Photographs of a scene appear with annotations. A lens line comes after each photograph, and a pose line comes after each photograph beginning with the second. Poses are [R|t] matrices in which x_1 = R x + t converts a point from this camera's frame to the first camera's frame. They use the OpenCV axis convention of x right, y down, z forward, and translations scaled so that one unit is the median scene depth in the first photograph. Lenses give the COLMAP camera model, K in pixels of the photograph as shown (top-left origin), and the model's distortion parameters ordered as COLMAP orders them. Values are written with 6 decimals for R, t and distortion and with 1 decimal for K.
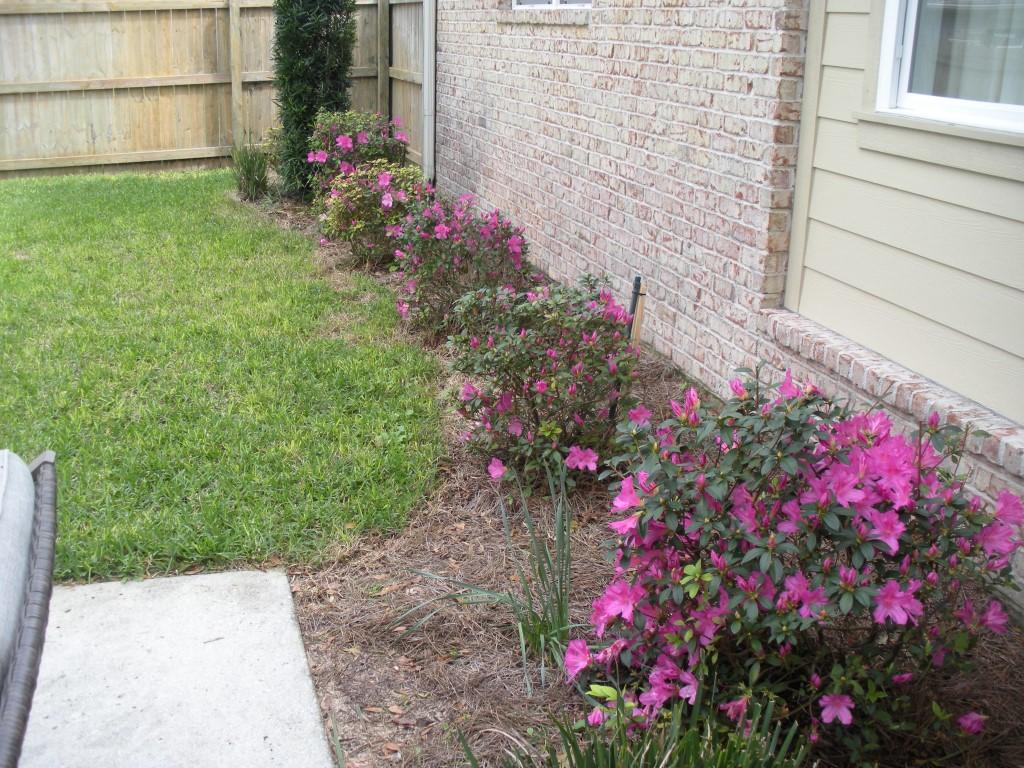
lens RADIAL K [[1109.4, 0, 481.3], [0, 1109.4, 385.4], [0, 0, 1]] dist [-0.324198, 0.412248]
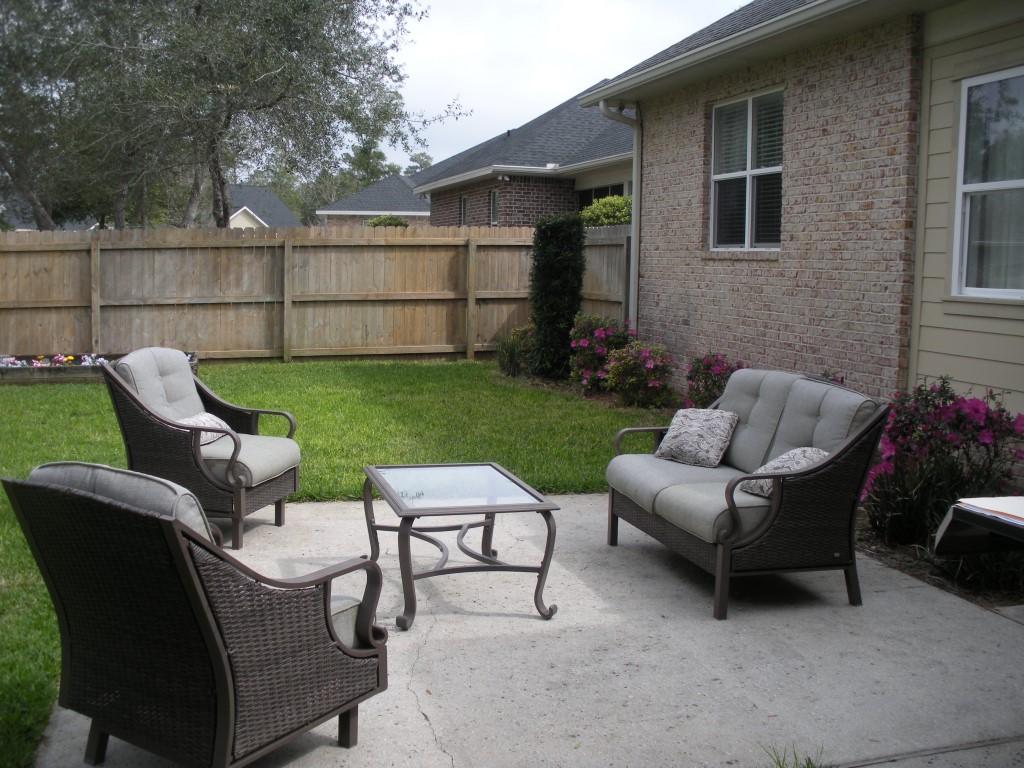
lens RADIAL K [[1109.4, 0, 481.3], [0, 1109.4, 385.4], [0, 0, 1]] dist [-0.324198, 0.412248]
pose [[0.999775, 0.002211, -0.021094, -0.355285], [-0.006661, 0.976967, -0.213287, 0.253197], [0.020137, 0.213380, 0.976762, -0.718966]]
